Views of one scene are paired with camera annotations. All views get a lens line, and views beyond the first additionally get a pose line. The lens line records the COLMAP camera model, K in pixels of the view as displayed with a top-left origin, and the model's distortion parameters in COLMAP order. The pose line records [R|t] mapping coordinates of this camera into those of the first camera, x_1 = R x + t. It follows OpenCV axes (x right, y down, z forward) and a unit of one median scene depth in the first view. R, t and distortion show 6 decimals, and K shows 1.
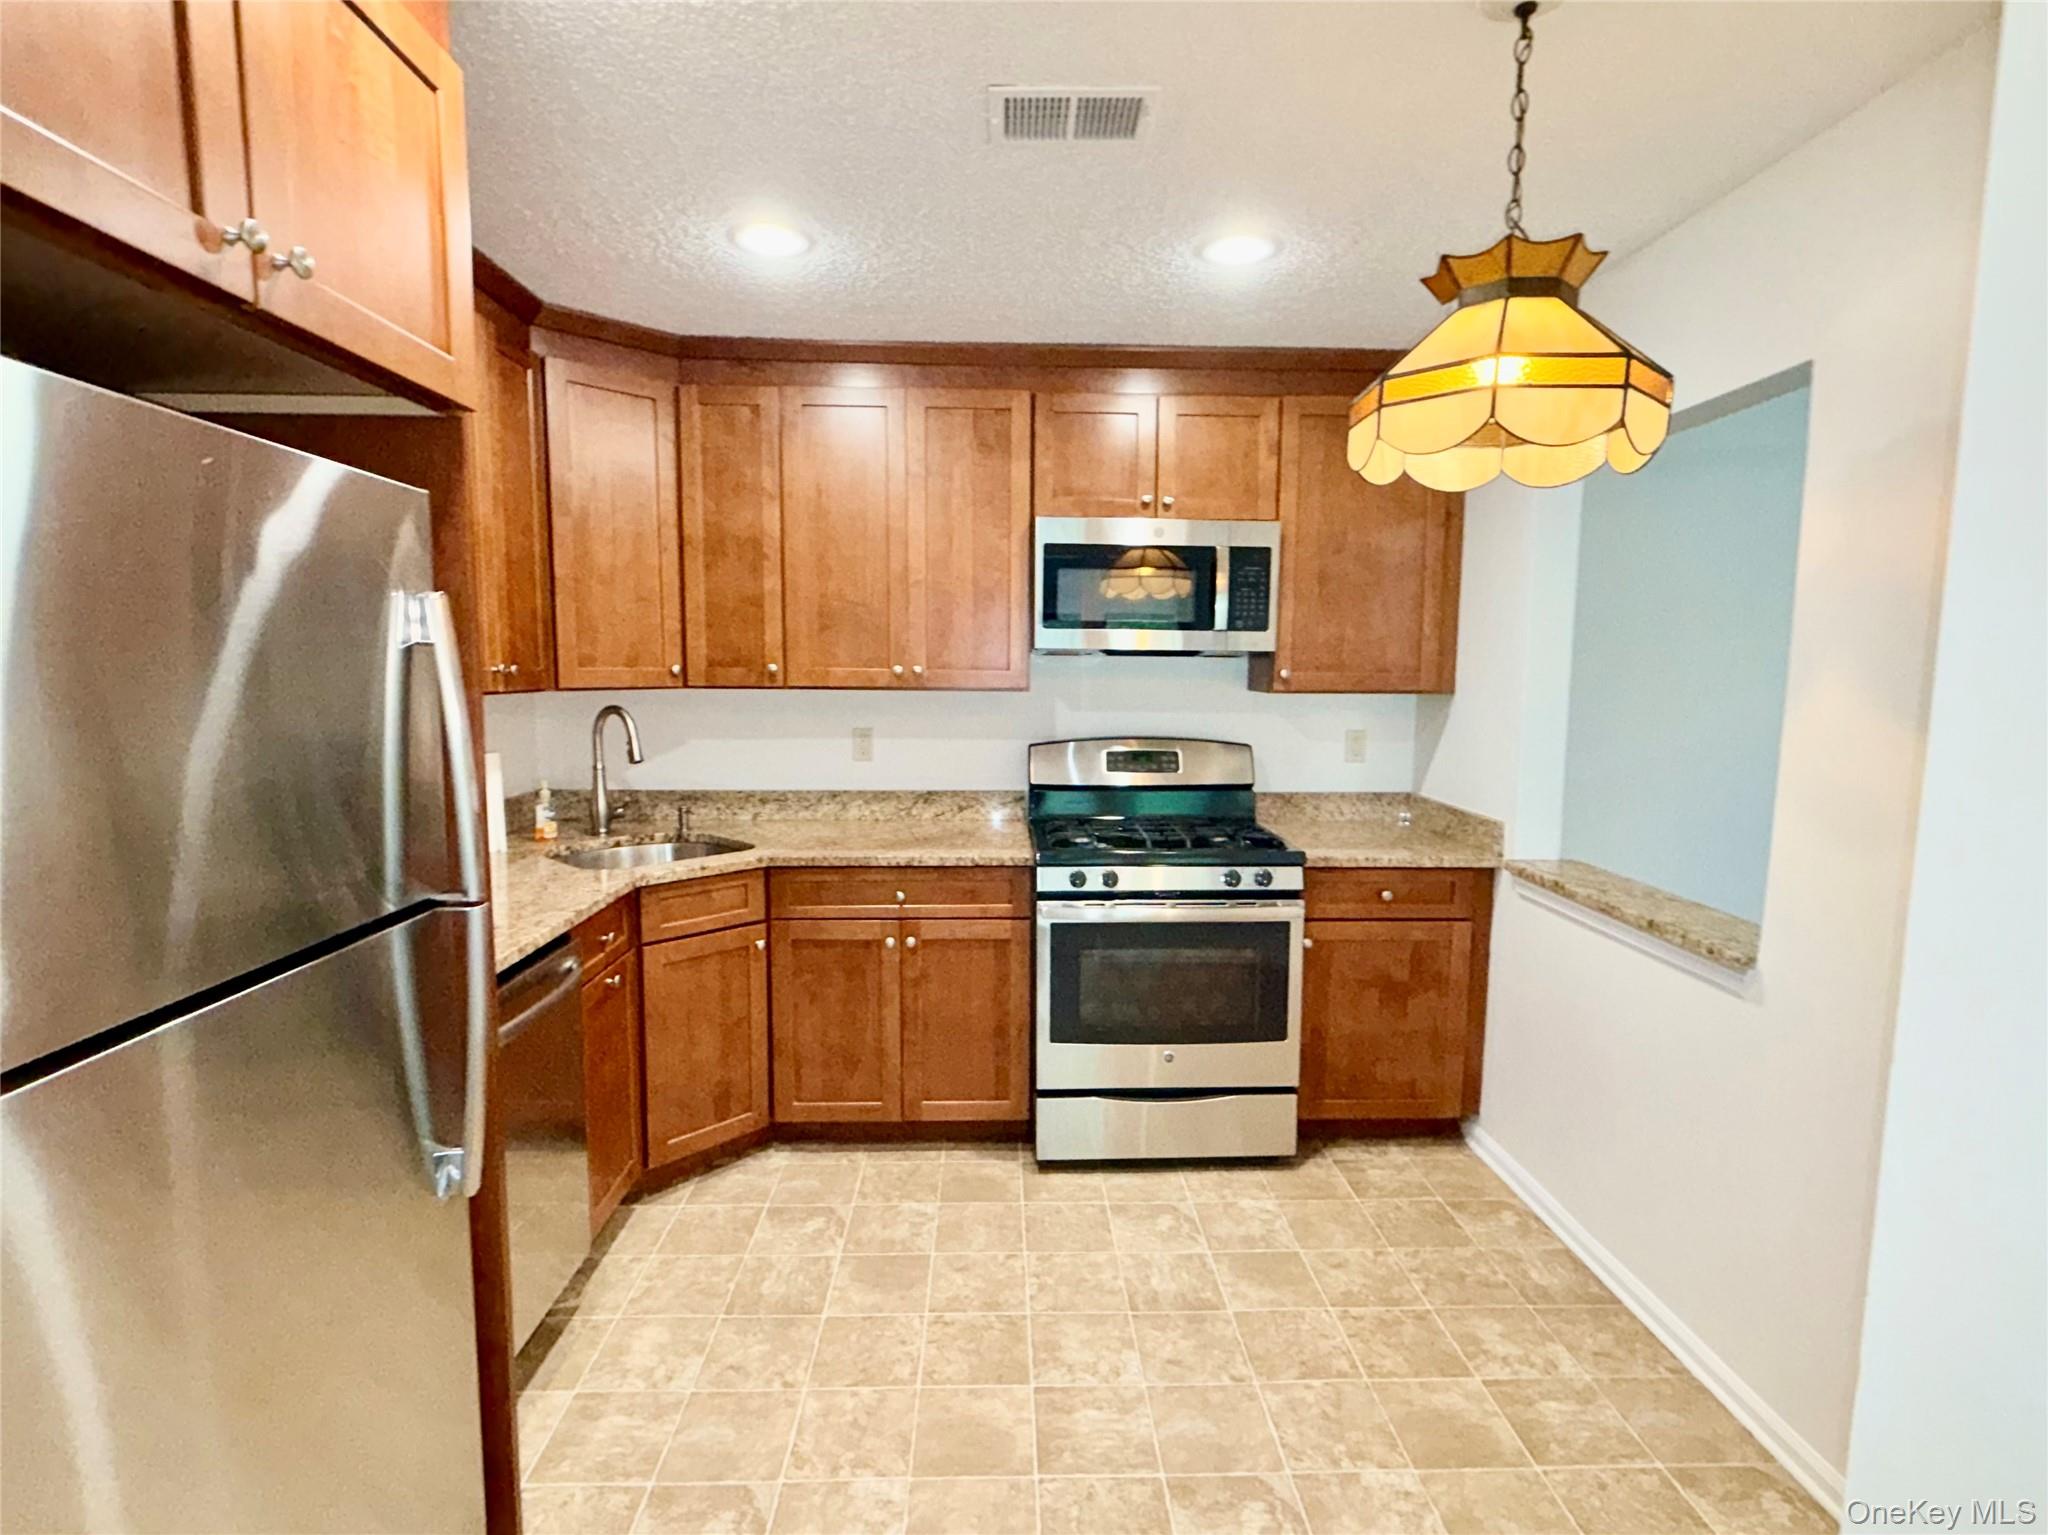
lens RADIAL K [[1006.3, 0, 1019.3], [0, 1006.3, 767.8], [0, 0, 1]] dist [-0.001553, 0.000677]
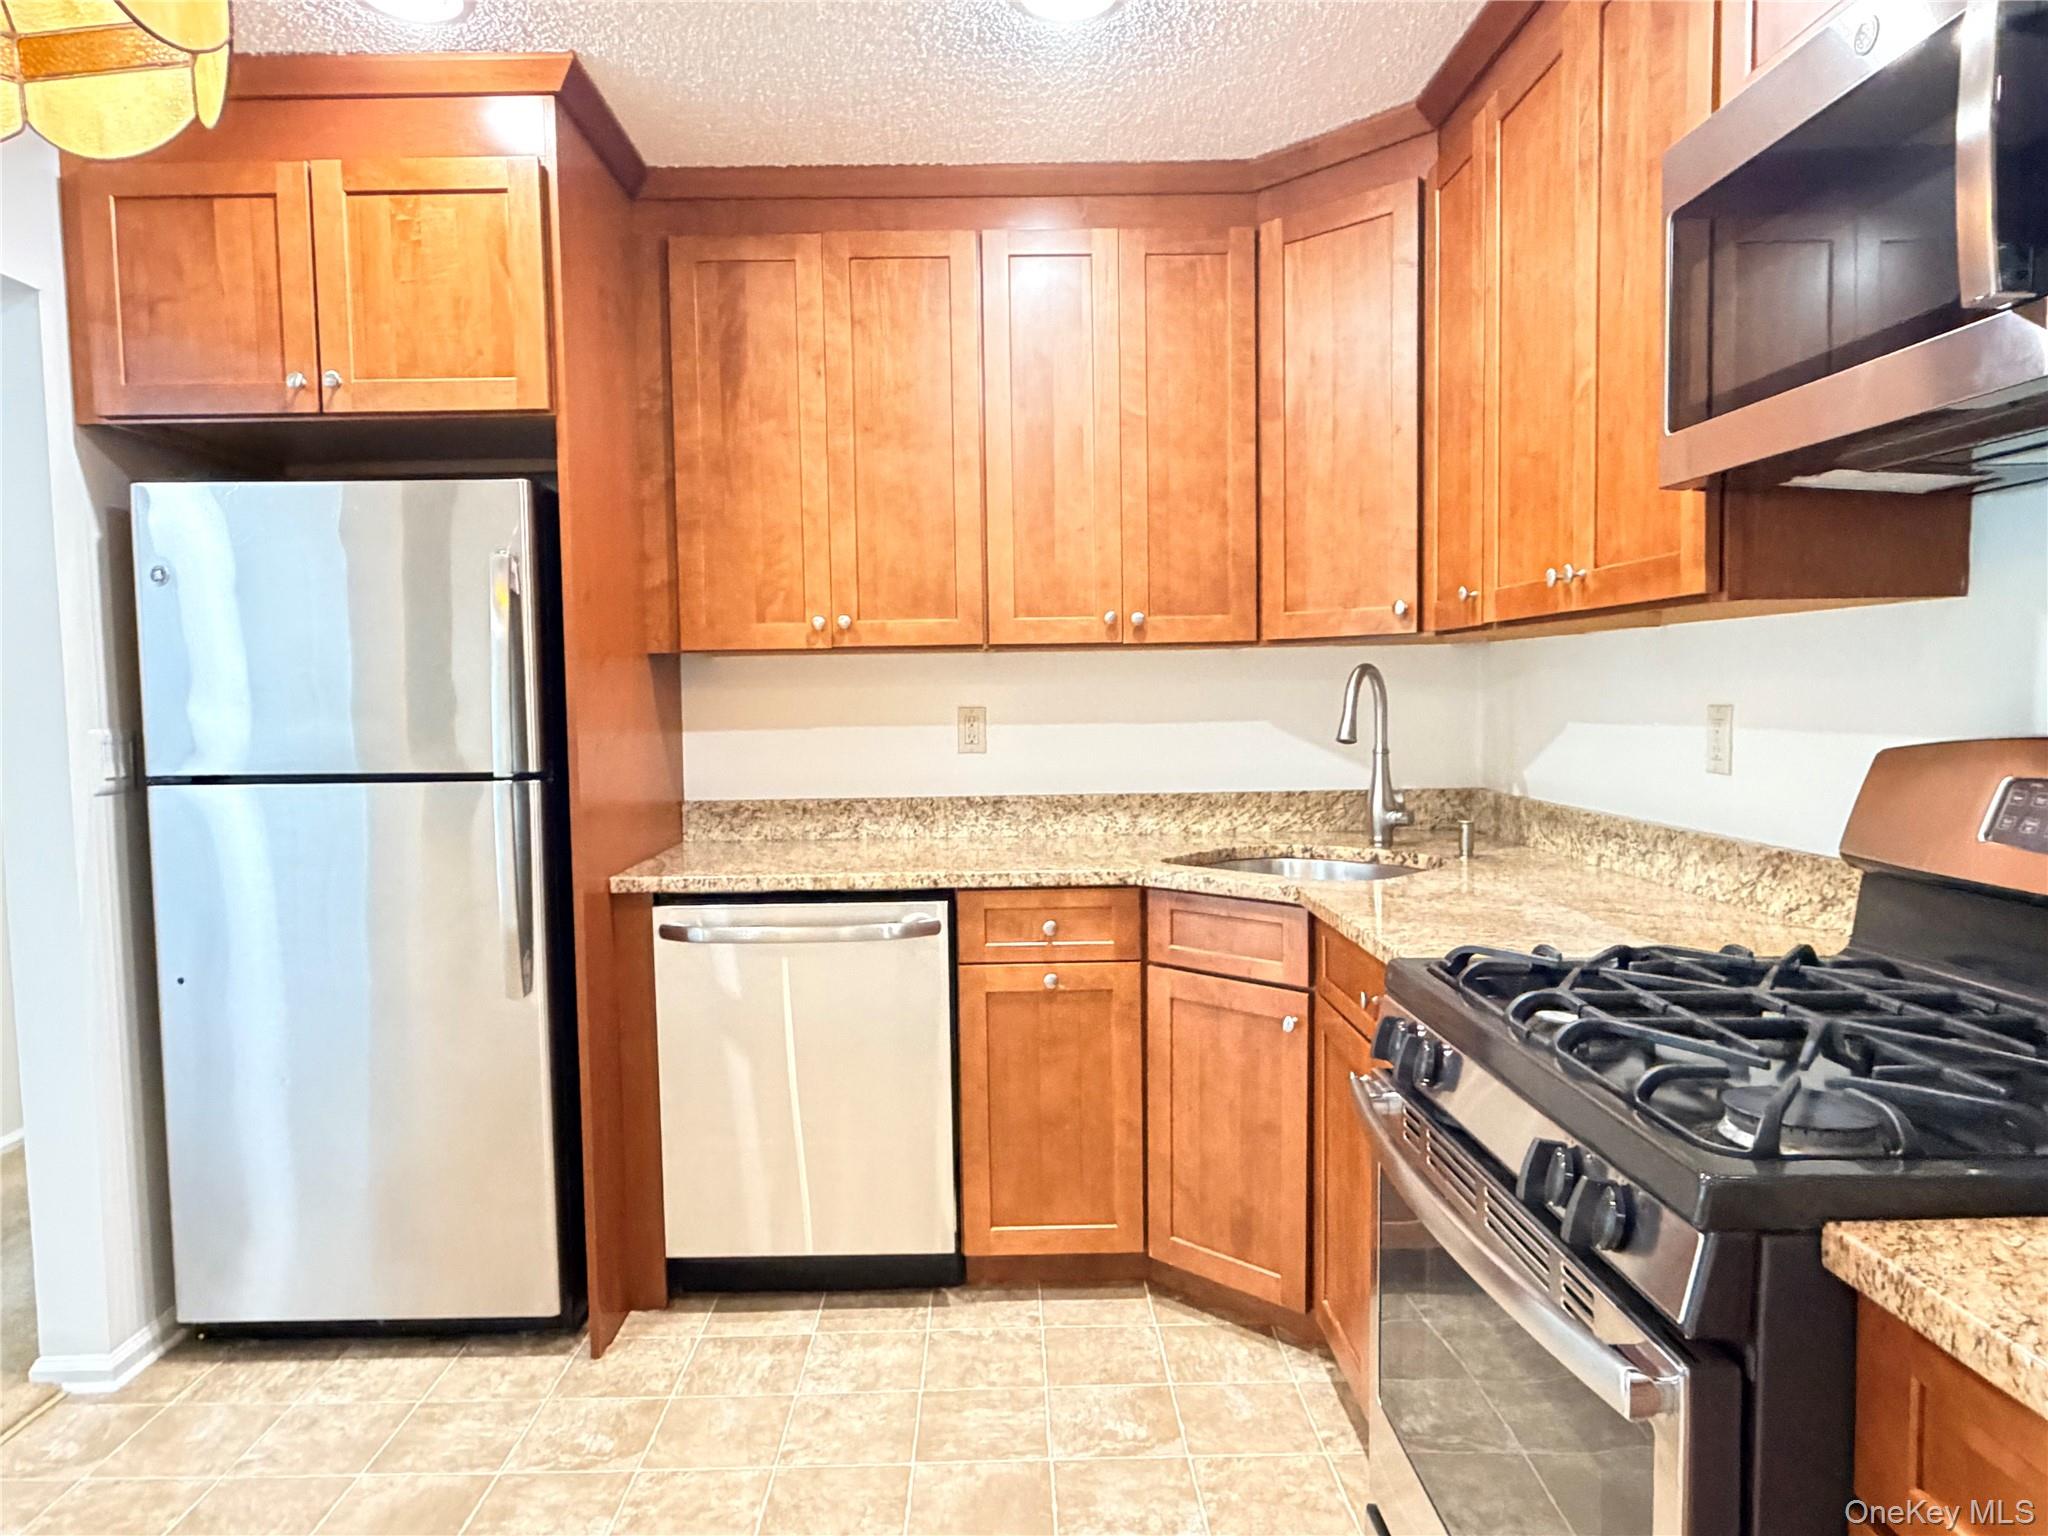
lens RADIAL K [[1327.4, 0, 1005.0], [0, 1327.4, 778.9], [0, 0, 1]] dist [-0.000978, -0.002569]
pose [[-0.019824, 0.057675, -0.998139, 0.571144], [-0.087665, 0.994389, 0.059200, -0.014137], [0.995953, 0.088675, -0.014657, 0.792903]]
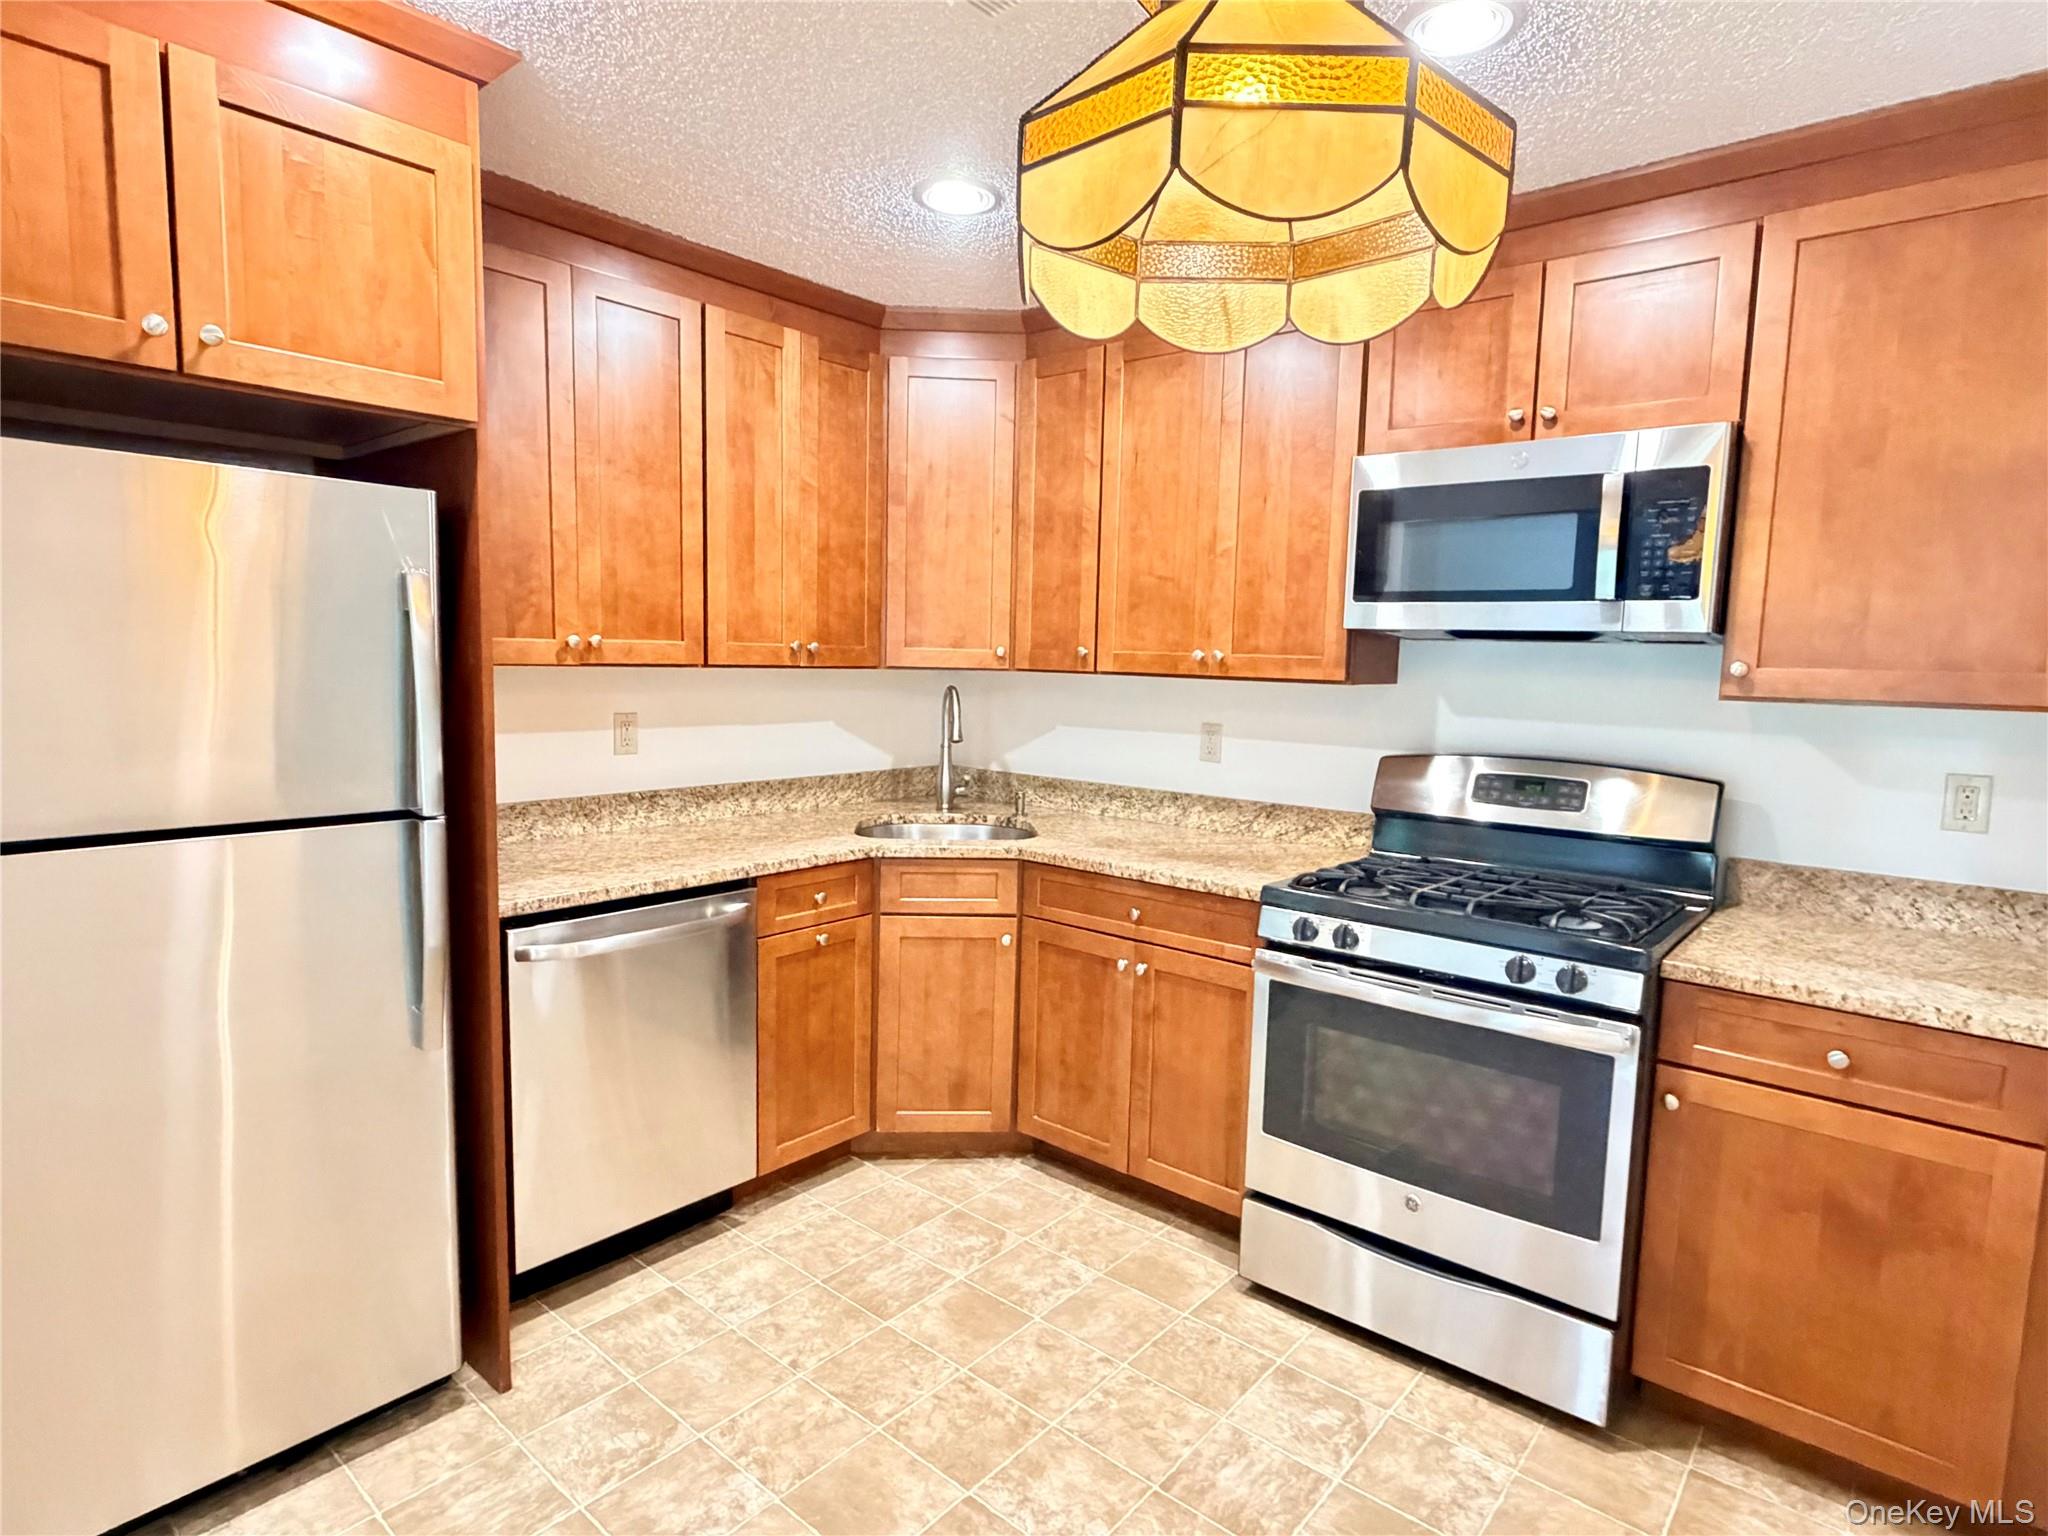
lens RADIAL K [[1102.3, 0, 1020.1], [0, 1102.3, 769.1], [0, 0, 1]] dist [-0.003346, 0.001056]
pose [[0.740580, 0.081619, -0.666993, 0.421787], [-0.088009, 0.995827, 0.024140, -0.010600], [0.666180, 0.040824, 0.744673, 0.219537]]
